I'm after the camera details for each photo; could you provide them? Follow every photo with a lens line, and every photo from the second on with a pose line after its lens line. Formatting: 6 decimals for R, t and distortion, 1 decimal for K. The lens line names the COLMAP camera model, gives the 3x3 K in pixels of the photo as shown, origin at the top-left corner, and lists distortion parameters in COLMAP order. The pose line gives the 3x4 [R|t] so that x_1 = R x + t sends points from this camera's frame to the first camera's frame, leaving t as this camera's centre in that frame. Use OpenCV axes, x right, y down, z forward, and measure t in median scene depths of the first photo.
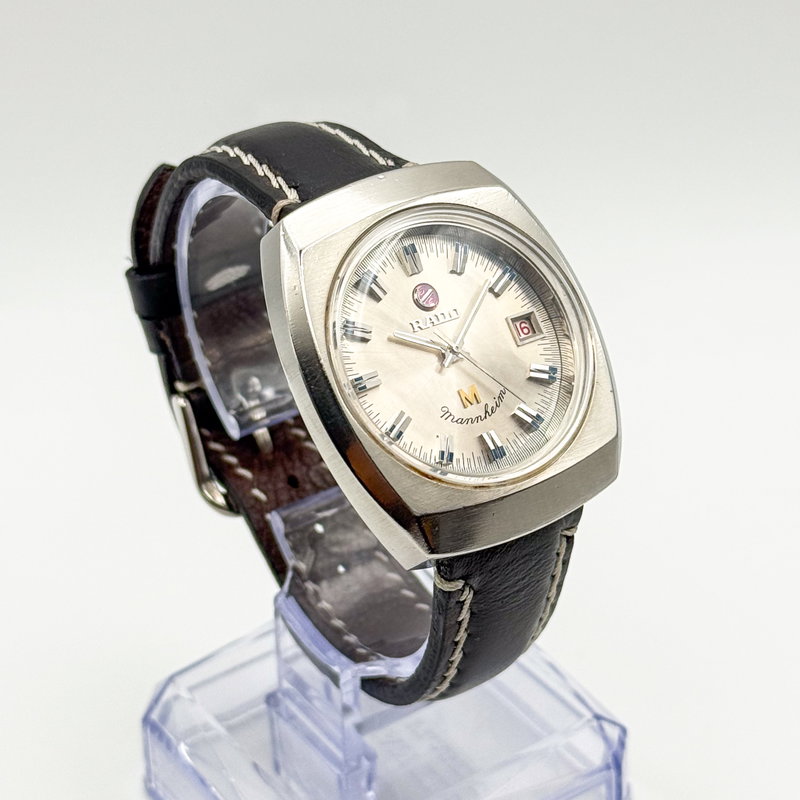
lens RADIAL K [[2206.5, 0, 400.0], [0, 2206.5, 400.0], [0, 0, 1]] dist [0.497794, -14.335807]
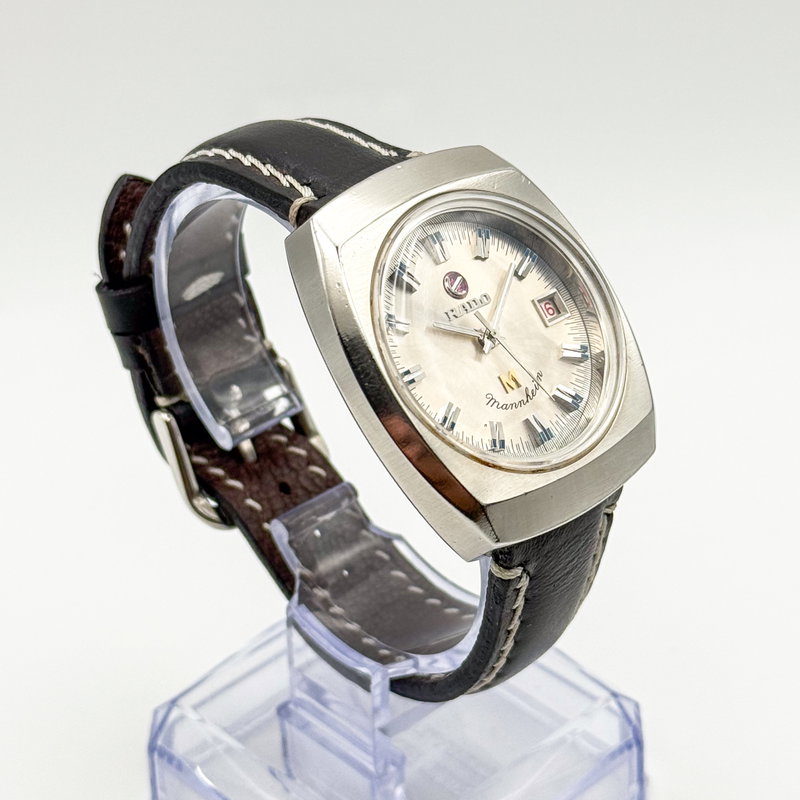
lens RADIAL K [[2206.5, 0, 400.0], [0, 2206.5, 400.0], [0, 0, 1]] dist [0.497794, -14.335807]
pose [[0.987168, -0.085316, 0.134985, -0.141881], [0.085828, 0.996308, 0.002034, 0.000386], [-0.134660, 0.009577, 0.990846, 0.024107]]
